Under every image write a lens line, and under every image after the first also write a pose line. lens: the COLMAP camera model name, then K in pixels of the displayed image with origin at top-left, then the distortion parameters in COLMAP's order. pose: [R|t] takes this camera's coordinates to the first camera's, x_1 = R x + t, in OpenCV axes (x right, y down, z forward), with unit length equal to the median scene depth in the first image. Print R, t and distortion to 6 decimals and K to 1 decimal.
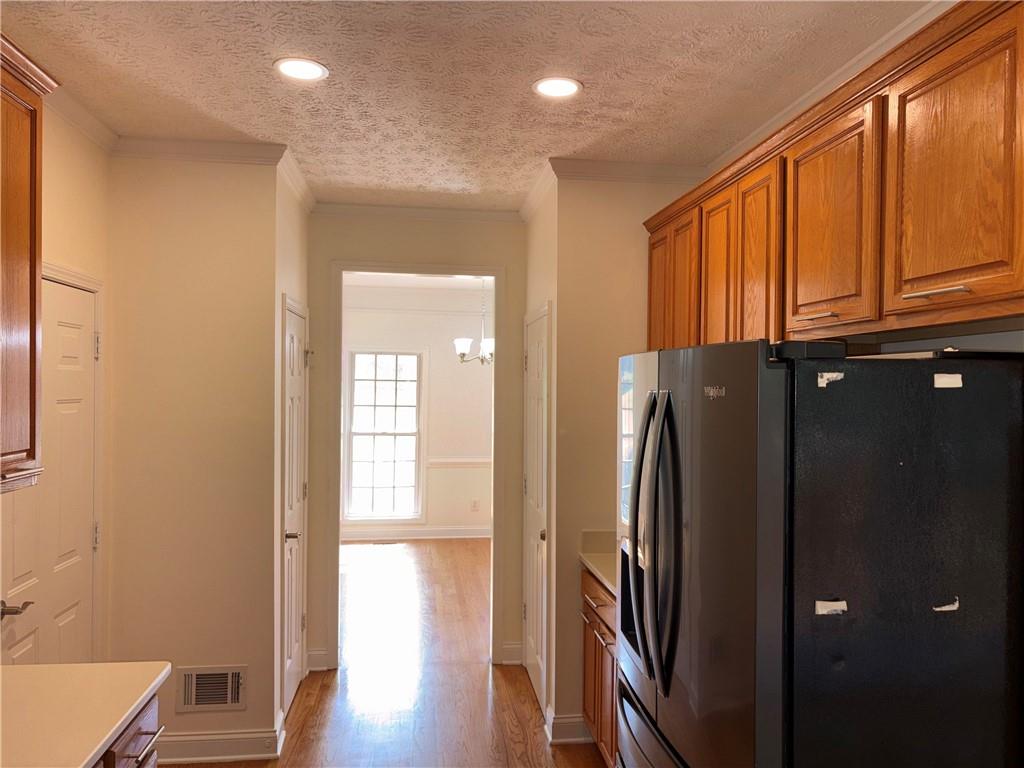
lens RADIAL K [[779.0, 0, 512.5], [0, 779.0, 390.9], [0, 0, 1]] dist [0.038575, -0.034561]
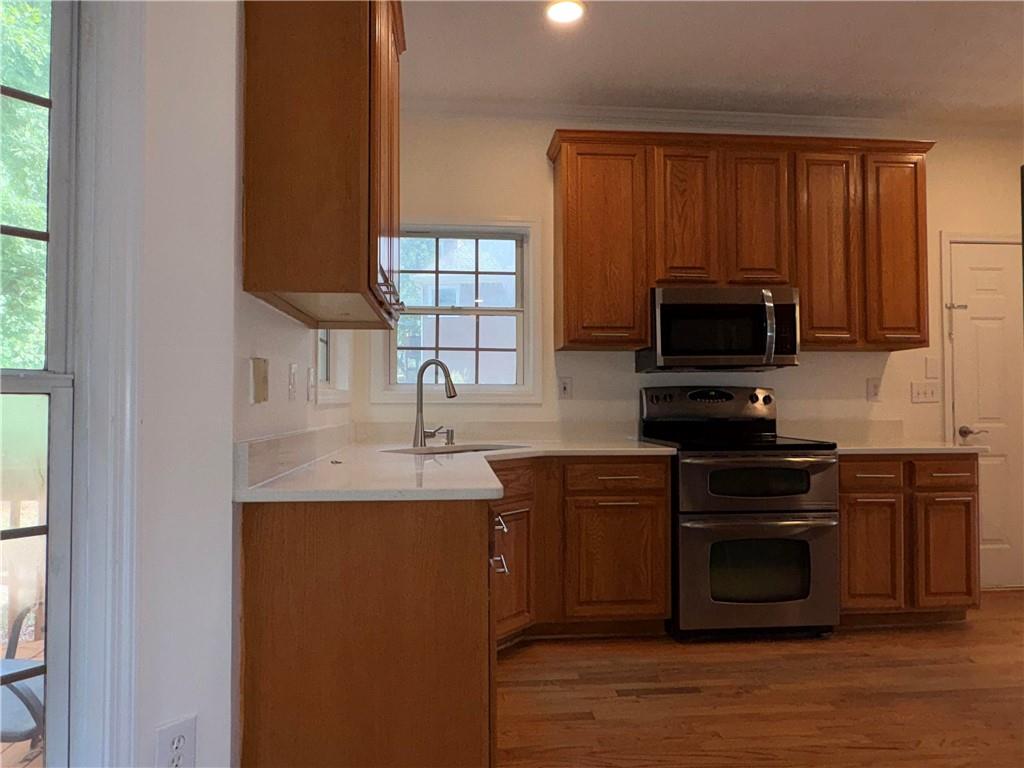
lens RADIAL K [[666.8, 0, 510.4], [0, 666.8, 386.0], [0, 0, 1]] dist [0.022972, -0.001599]
pose [[-0.031477, -0.036961, -0.998821, 0.683277], [-0.002781, 0.999315, -0.036892, 0.171432], [0.999501, 0.001616, -0.031558, 0.002330]]
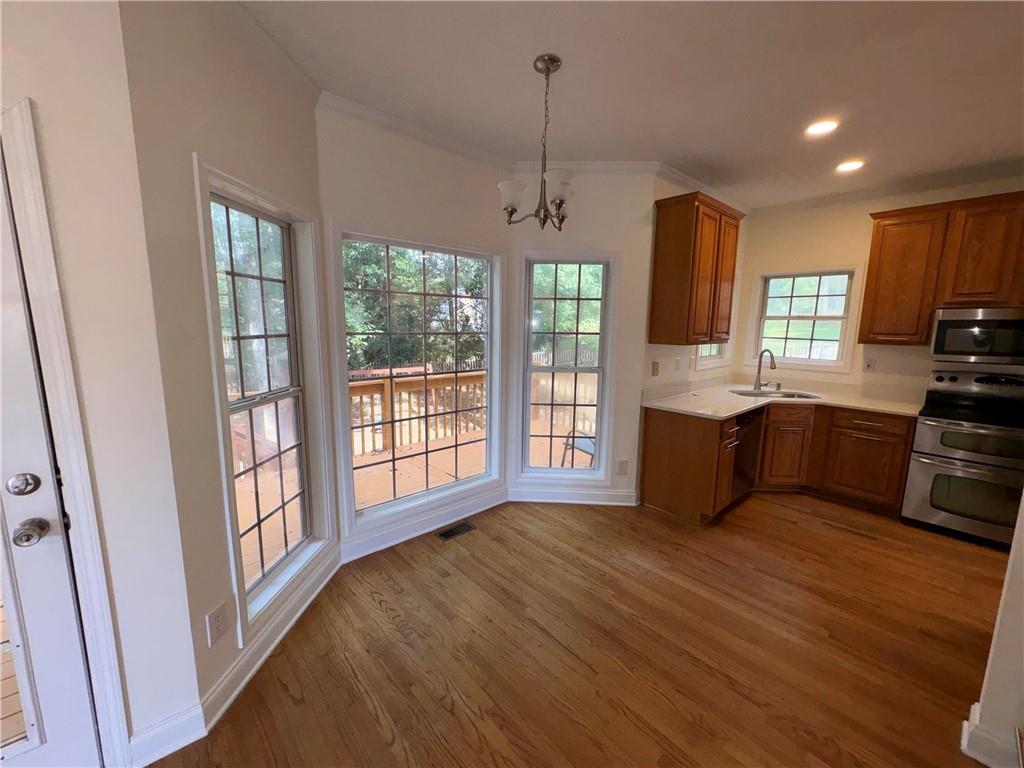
lens RADIAL K [[408.1, 0, 509.6], [0, 408.1, 382.1], [0, 0, 1]] dist [-0.000245, 0.000902]
pose [[-0.825447, 0.057518, -0.561542, 1.032104], [-0.026512, 0.989747, 0.140350, 0.048821], [0.563857, 0.130739, -0.815458, 0.418134]]
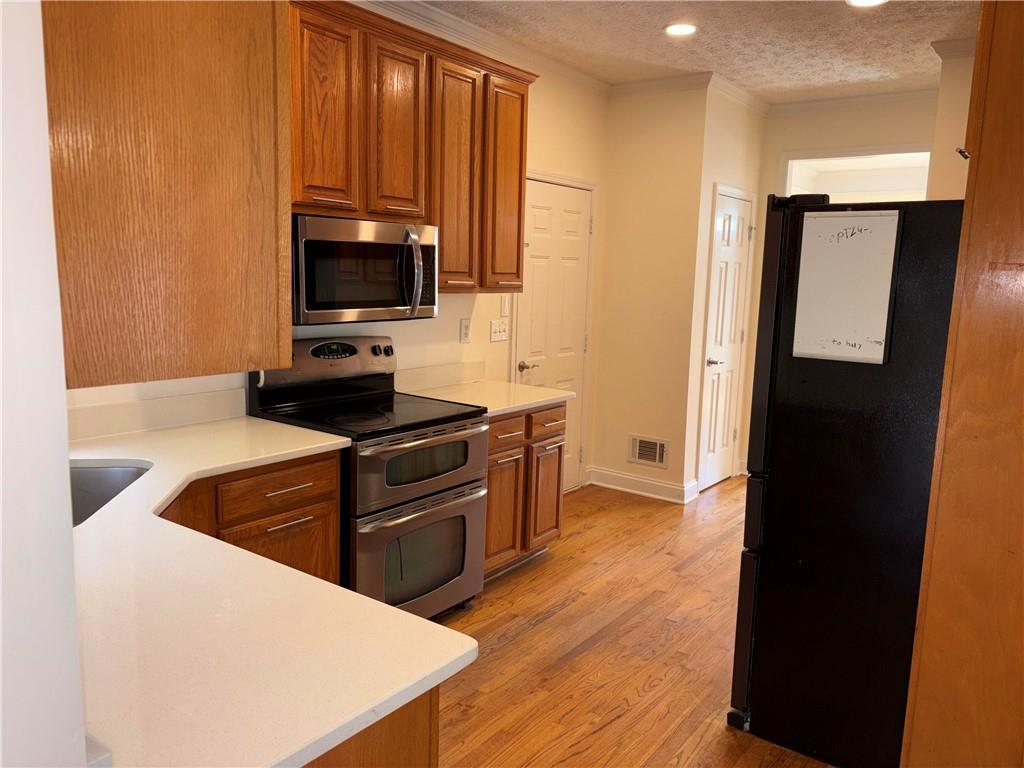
lens RADIAL K [[779.0, 0, 508.1], [0, 779.0, 389.6], [0, 0, 1]] dist [0.038575, -0.034561]
pose [[0.720612, 0.118293, -0.683173, 0.451128], [-0.025190, 0.989154, 0.144704, 0.046410], [0.692881, -0.087066, 0.715776, -0.274257]]
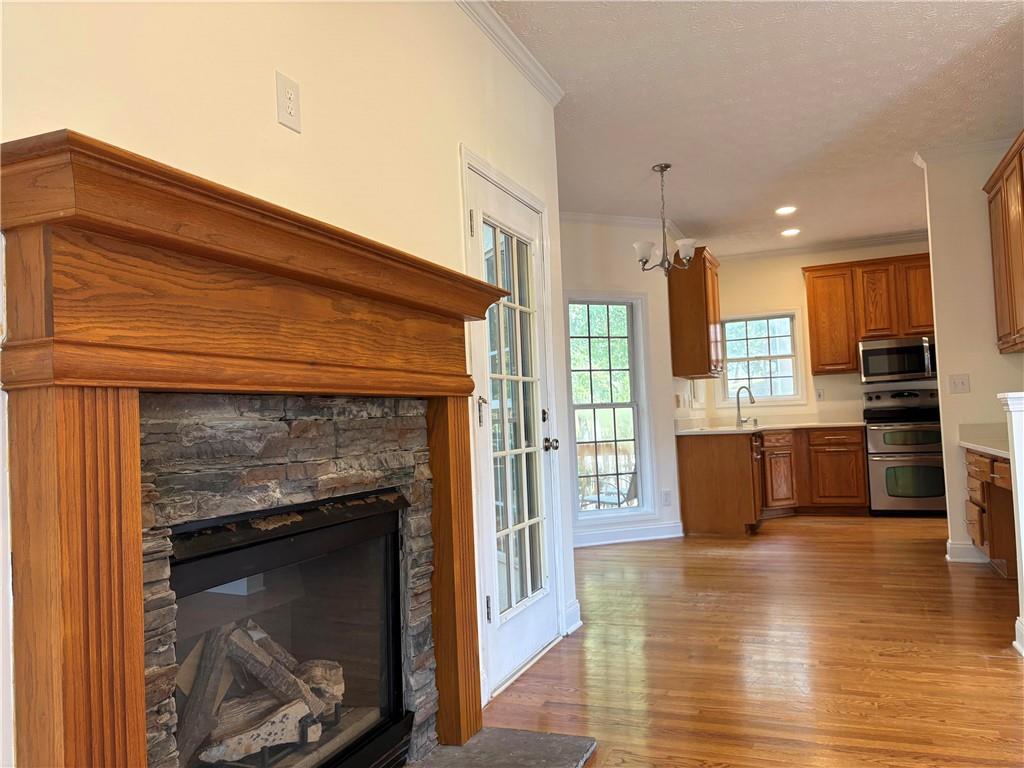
lens RADIAL K [[779.0, 0, 520.1], [0, 779.0, 390.7], [0, 0, 1]] dist [0.038575, -0.034561]
pose [[-0.487671, -0.027716, -0.872588, 2.144344], [0.035798, 0.998021, -0.051707, 0.211693], [0.872293, -0.056453, -0.485713, 0.422802]]
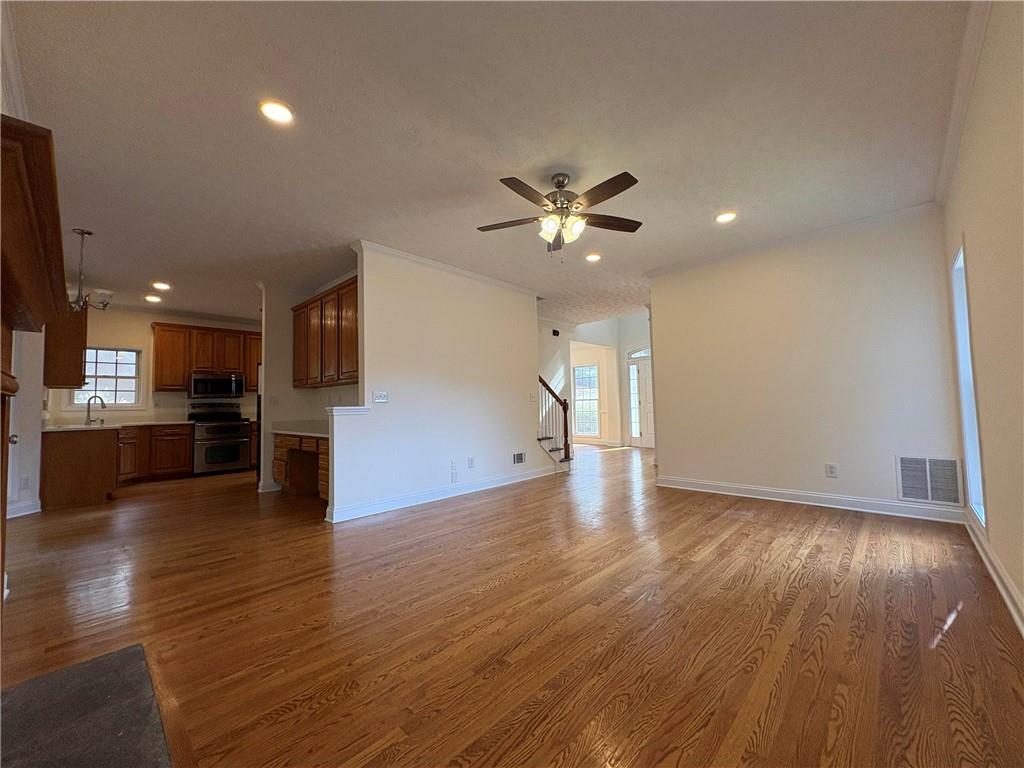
lens RADIAL K [[408.1, 0, 512.7], [0, 408.1, 381.6], [0, 0, 1]] dist [-0.000245, 0.000902]
pose [[0.631209, -0.069953, -0.772452, 2.213496], [0.028246, 0.997337, -0.067236, 0.206387], [0.775098, 0.020621, 0.631504, 0.141753]]
